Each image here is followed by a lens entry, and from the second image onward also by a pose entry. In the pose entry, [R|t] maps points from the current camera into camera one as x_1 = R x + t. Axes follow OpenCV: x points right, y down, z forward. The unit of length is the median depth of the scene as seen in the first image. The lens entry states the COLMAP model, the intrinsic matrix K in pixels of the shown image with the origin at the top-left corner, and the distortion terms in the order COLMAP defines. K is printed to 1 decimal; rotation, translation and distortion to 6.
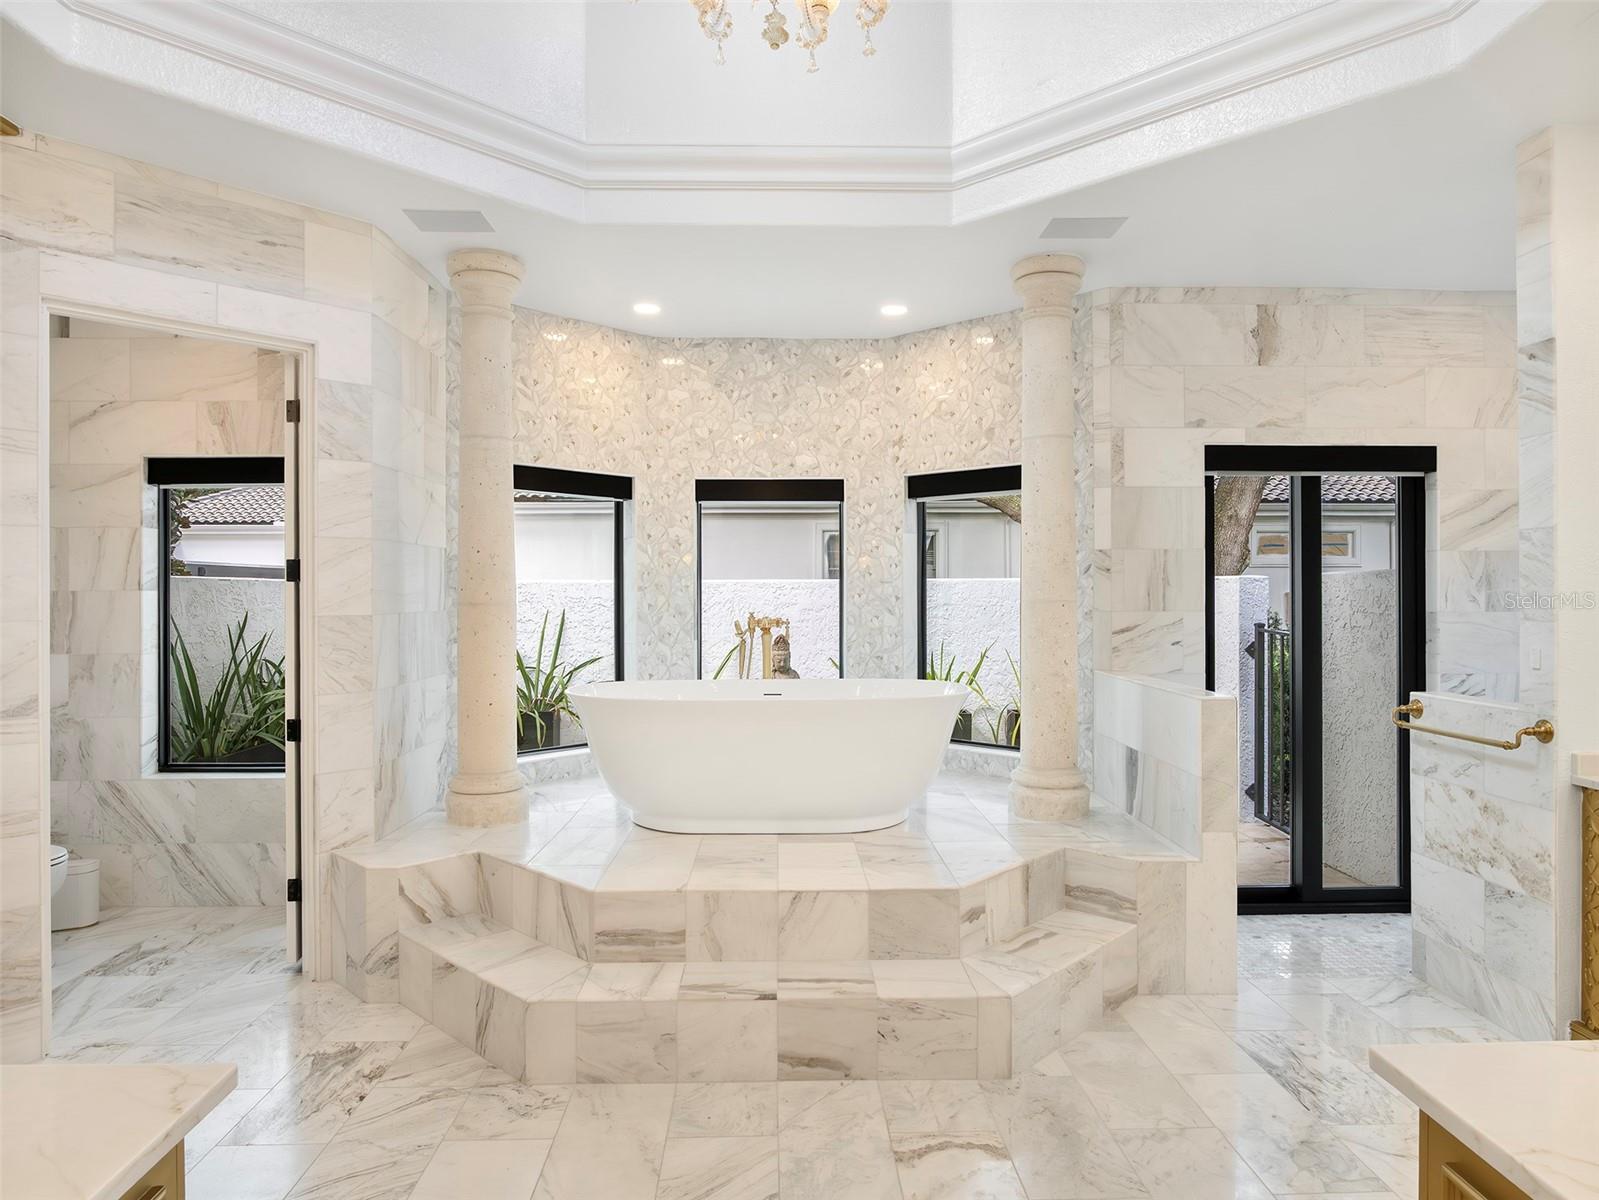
lens RADIAL K [[957.4, 0, 800.1], [0, 957.4, 595.5], [0, 0, 1]] dist [-0.018193, 0.001510]
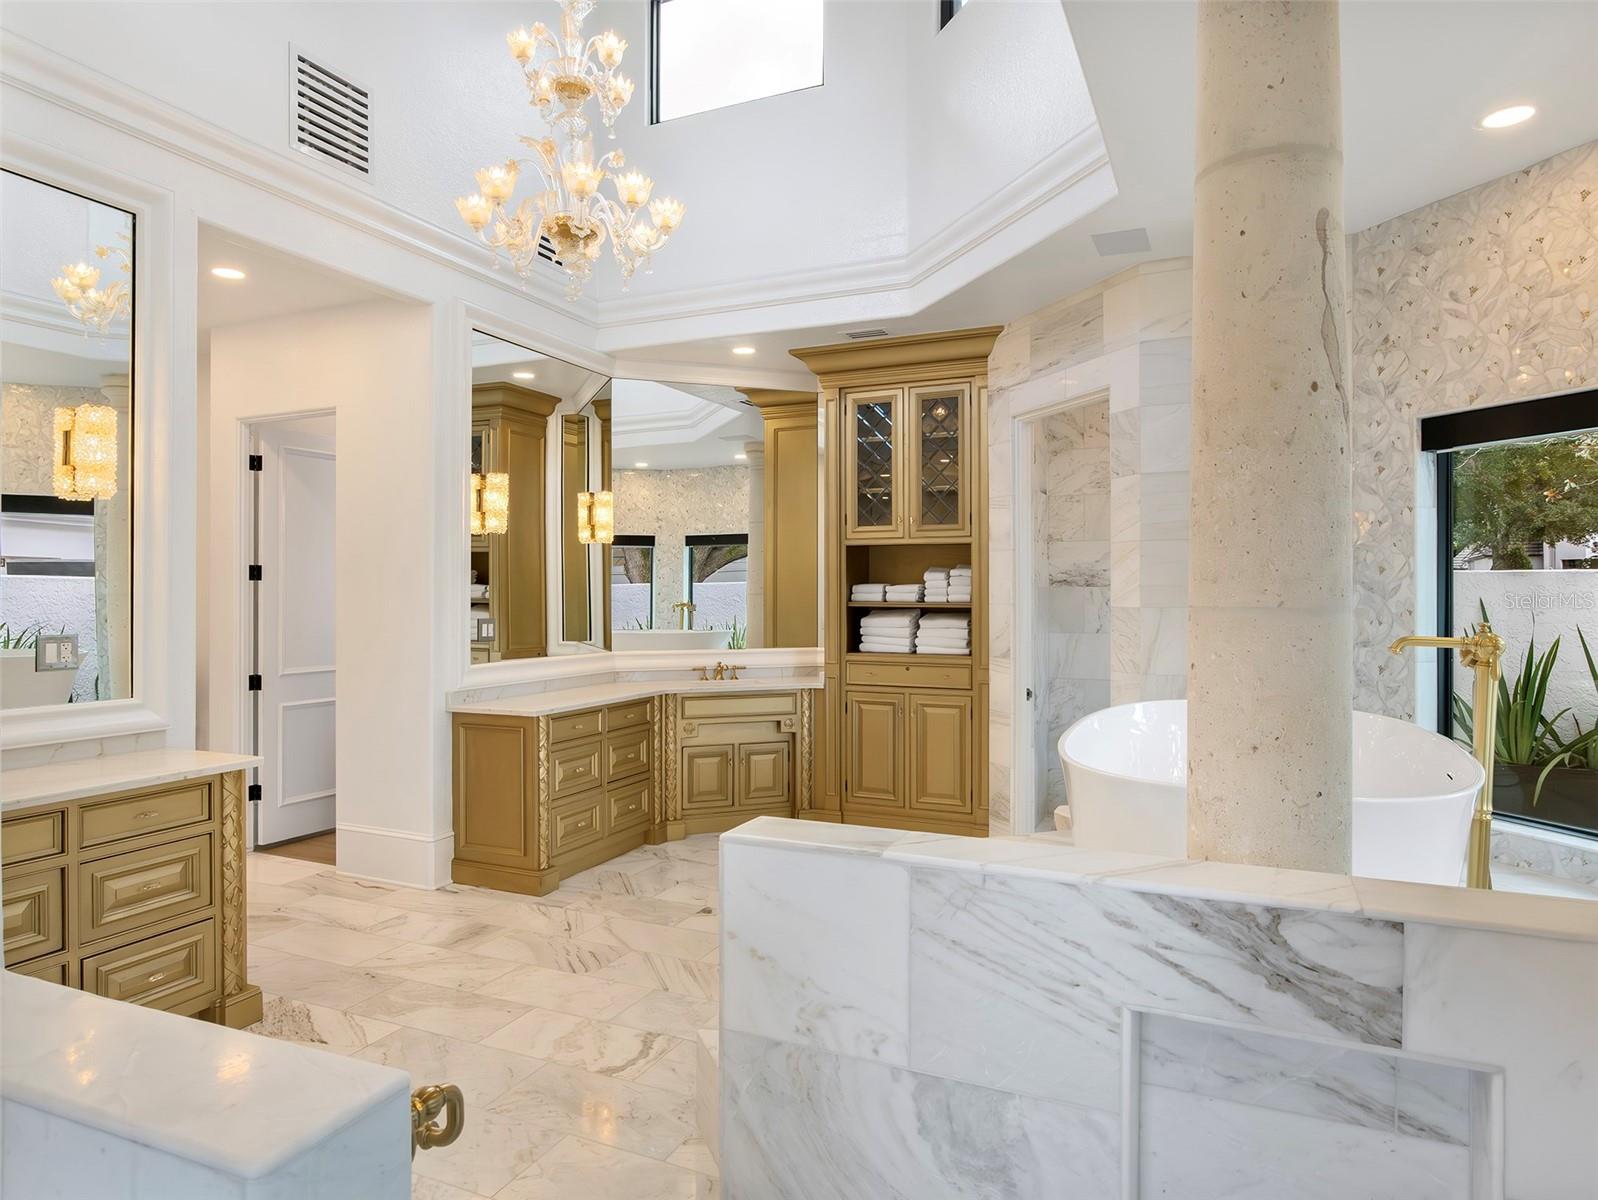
lens RADIAL K [[956.8, 0, 805.5], [0, 956.8, 589.1], [0, 0, 1]] dist [-0.018193, 0.001510]
pose [[-0.437174, 0.013498, -0.899276, 0.791322], [0.009128, 0.999902, 0.010571, -0.018423], [0.899331, -0.003587, -0.437255, 1.186483]]
